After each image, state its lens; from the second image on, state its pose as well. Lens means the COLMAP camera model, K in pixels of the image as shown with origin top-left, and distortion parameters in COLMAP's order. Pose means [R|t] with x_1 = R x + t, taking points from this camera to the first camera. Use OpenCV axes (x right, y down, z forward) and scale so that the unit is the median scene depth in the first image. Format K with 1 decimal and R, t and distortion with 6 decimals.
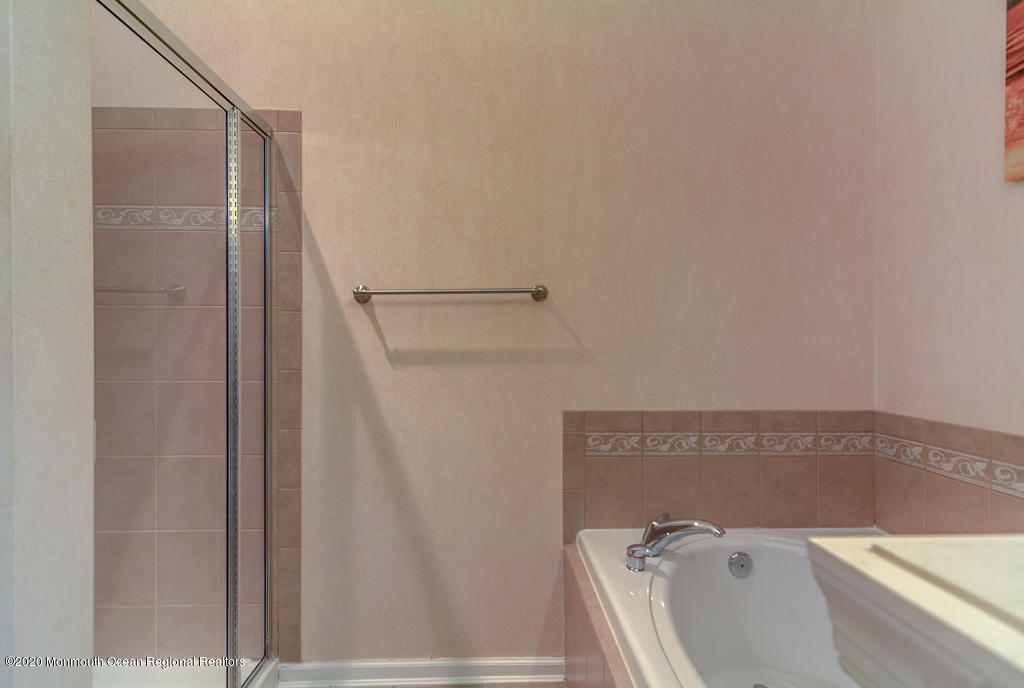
lens RADIAL K [[457.1, 0, 510.5], [0, 457.1, 350.6], [0, 0, 1]] dist [-0.002040, -0.001299]
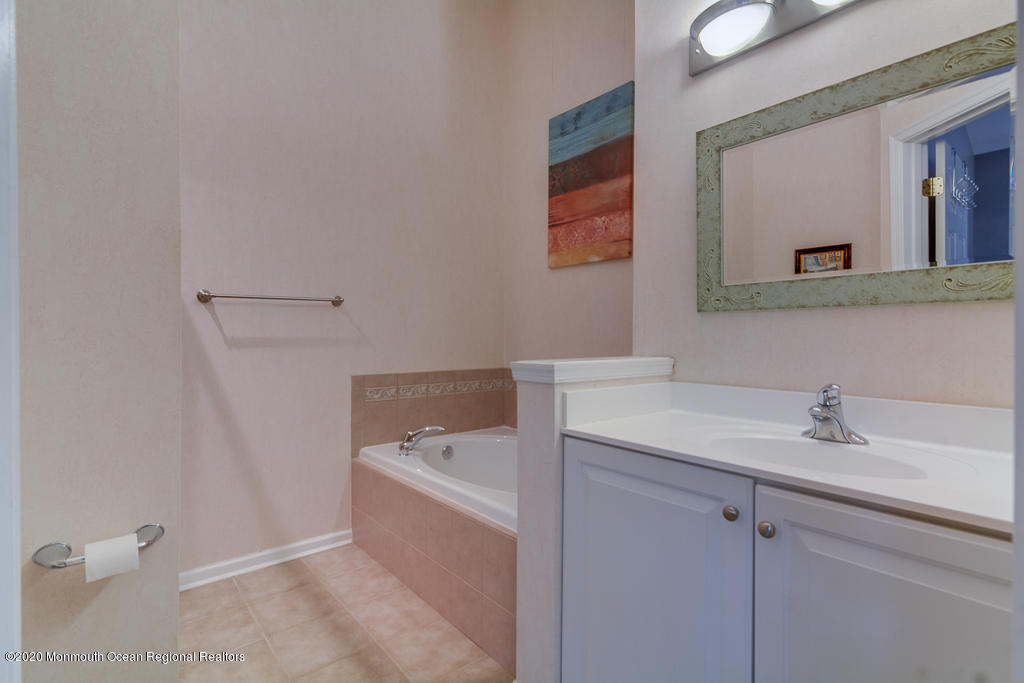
lens RADIAL K [[488.0, 0, 511.1], [0, 488.0, 338.3], [0, 0, 1]] dist [0.019432, -0.007168]
pose [[0.778077, 0.002127, 0.628165, -0.531315], [-0.008673, 0.999935, 0.007357, -0.016476], [-0.628109, -0.011172, 0.778045, -0.692572]]
